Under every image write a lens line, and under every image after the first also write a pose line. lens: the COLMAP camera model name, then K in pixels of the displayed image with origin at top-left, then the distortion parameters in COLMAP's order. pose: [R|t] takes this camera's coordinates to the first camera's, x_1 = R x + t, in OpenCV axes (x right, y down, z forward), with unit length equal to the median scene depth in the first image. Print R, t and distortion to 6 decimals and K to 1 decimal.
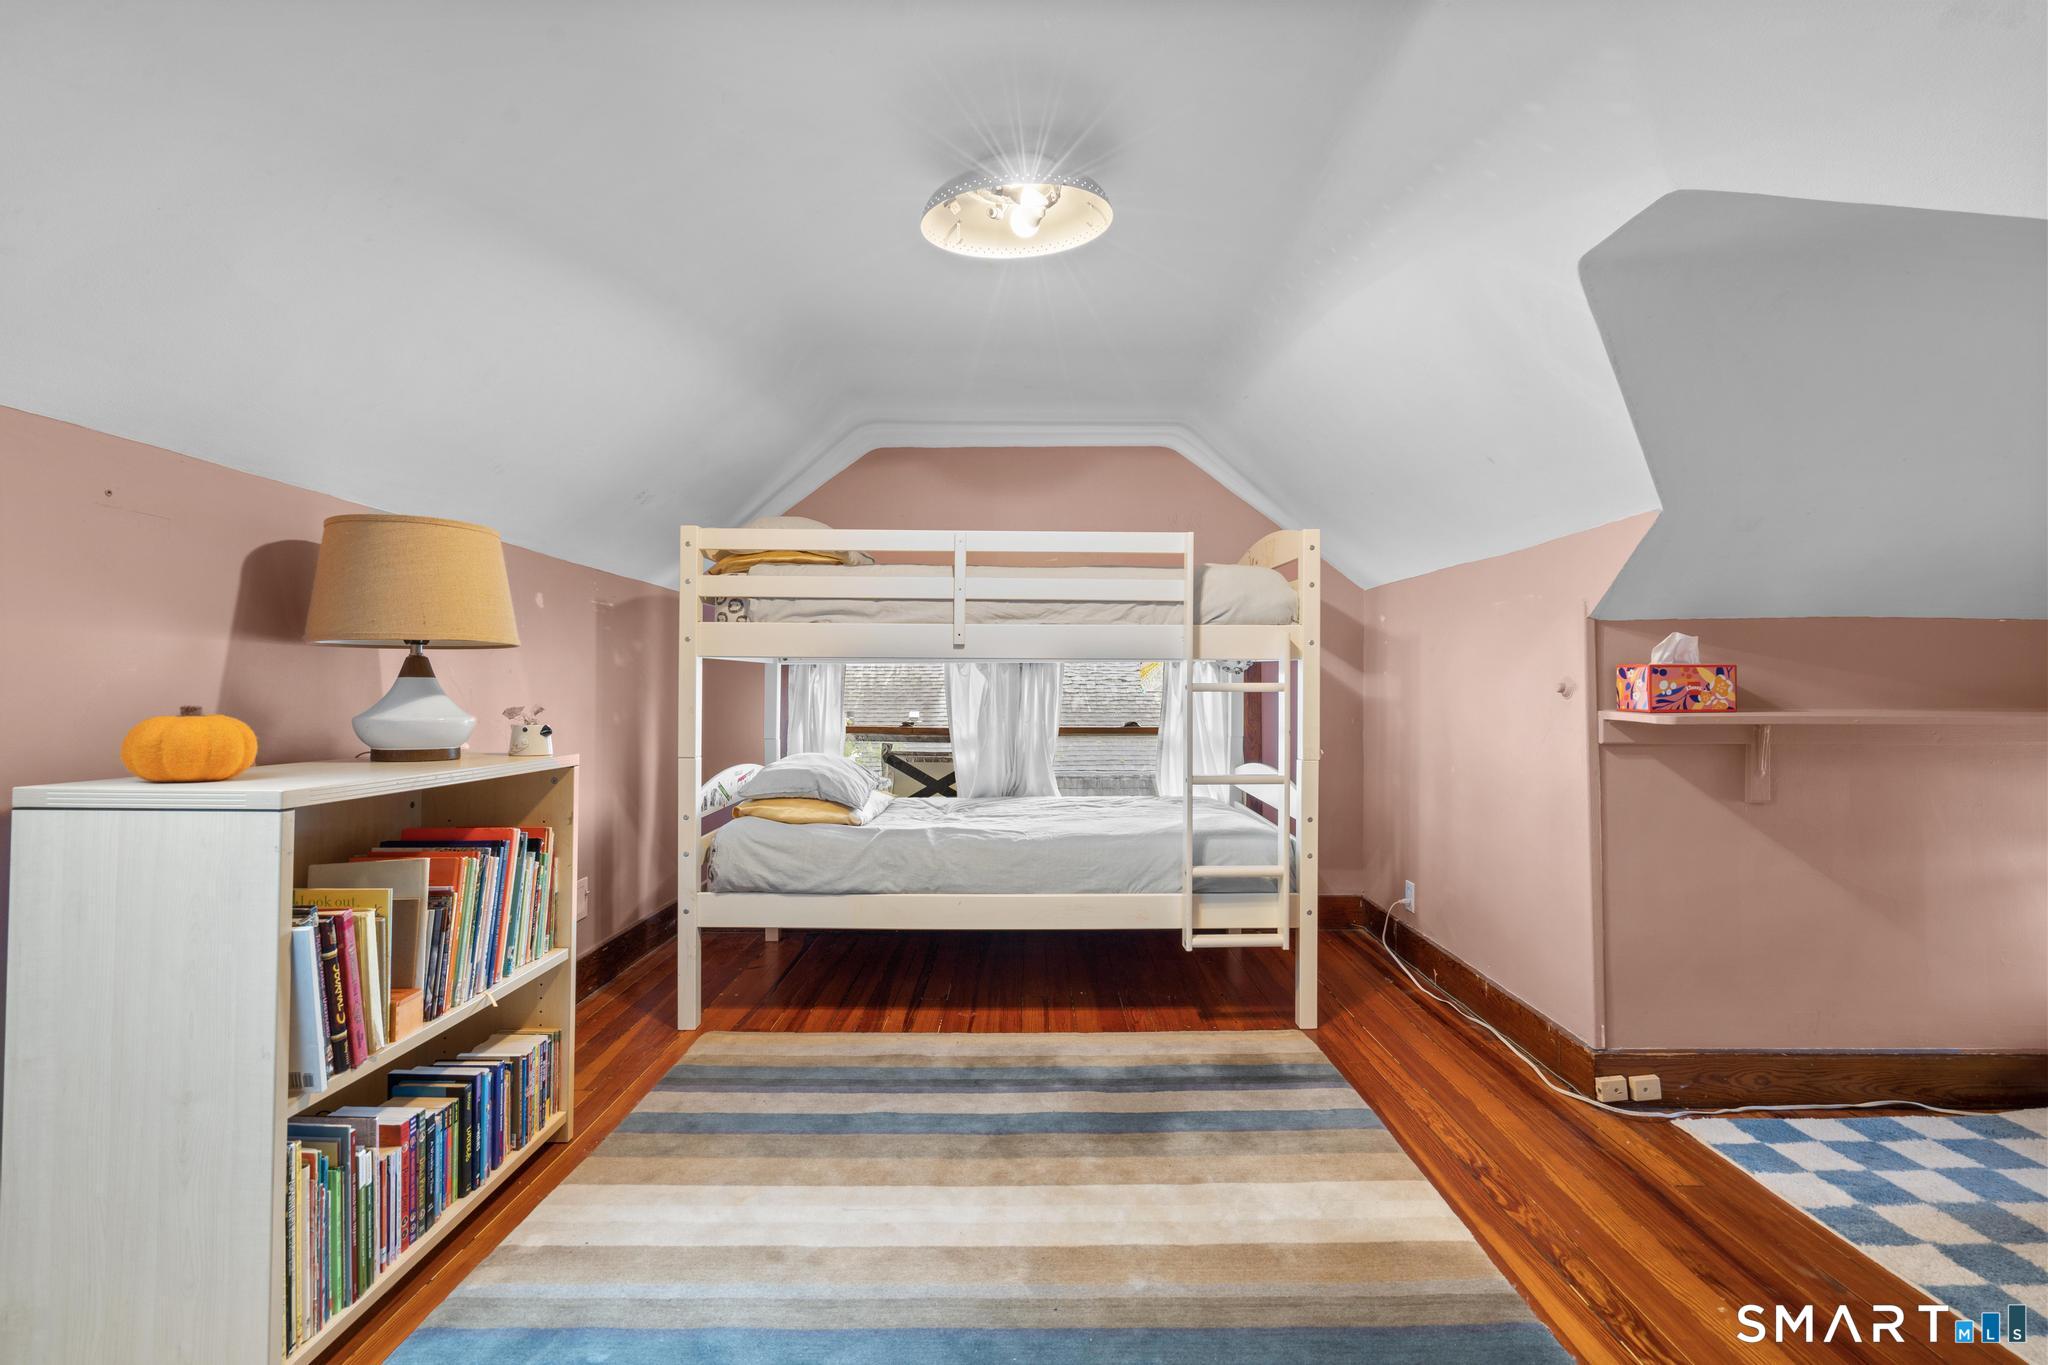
lens RADIAL K [[922.9, 0, 1030.3], [0, 922.9, 676.5], [0, 0, 1]] dist [0.000051, 0.000783]
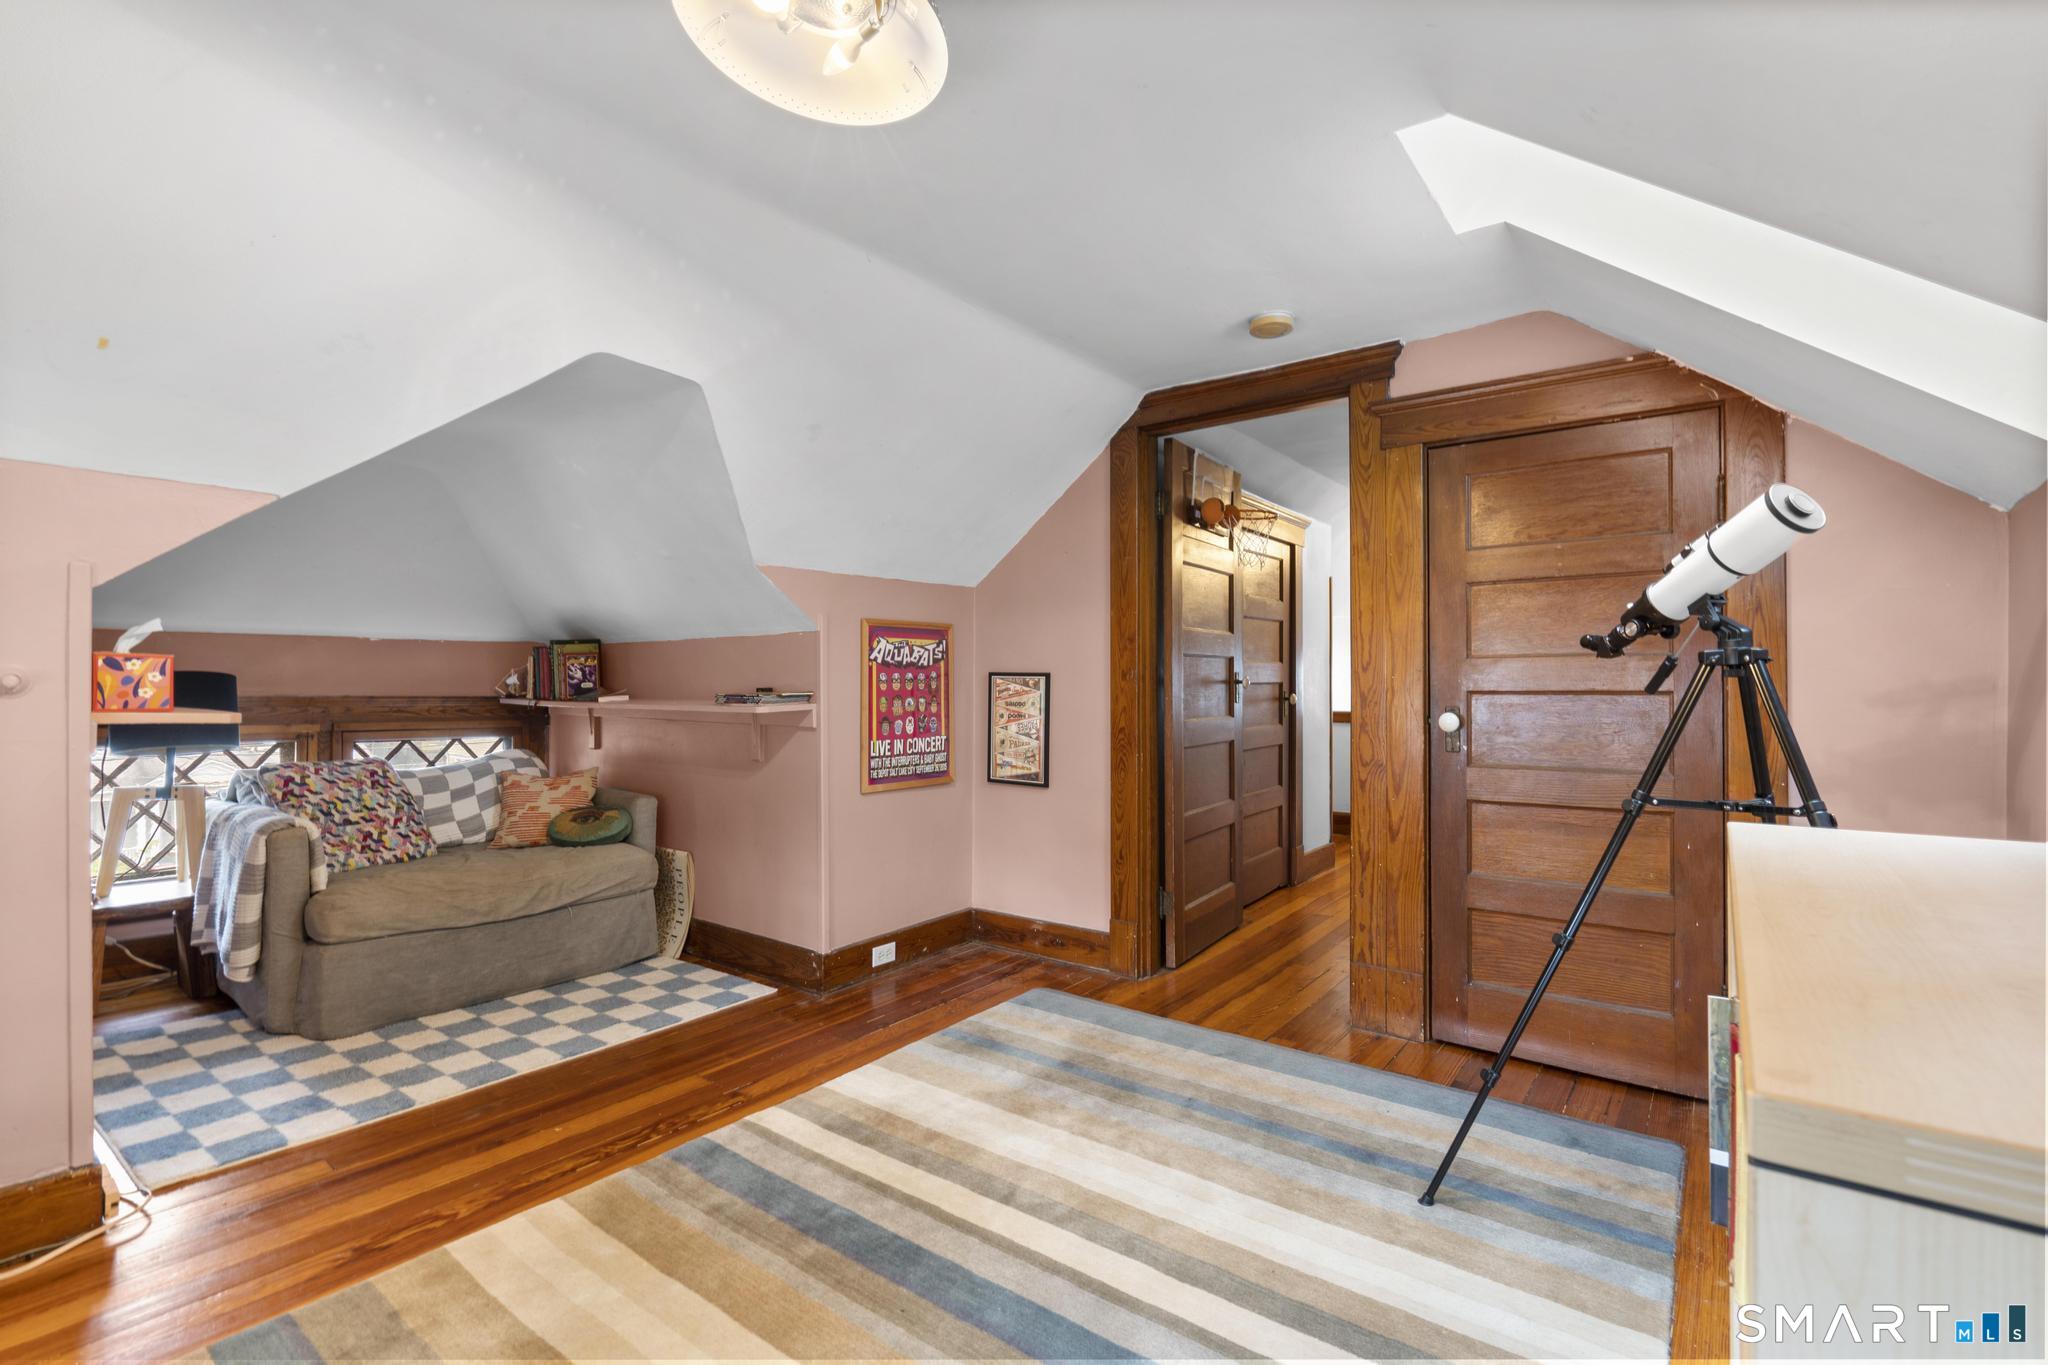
lens RADIAL K [[922.9, 0, 1030.3], [0, 922.9, 676.5], [0, 0, 1]] dist [0.000051, 0.000783]
pose [[-0.797908, 0.002238, 0.602775, -0.530047], [-0.015869, 0.999569, -0.024717, 0.017160], [-0.602570, -0.029287, -0.797528, 1.352543]]
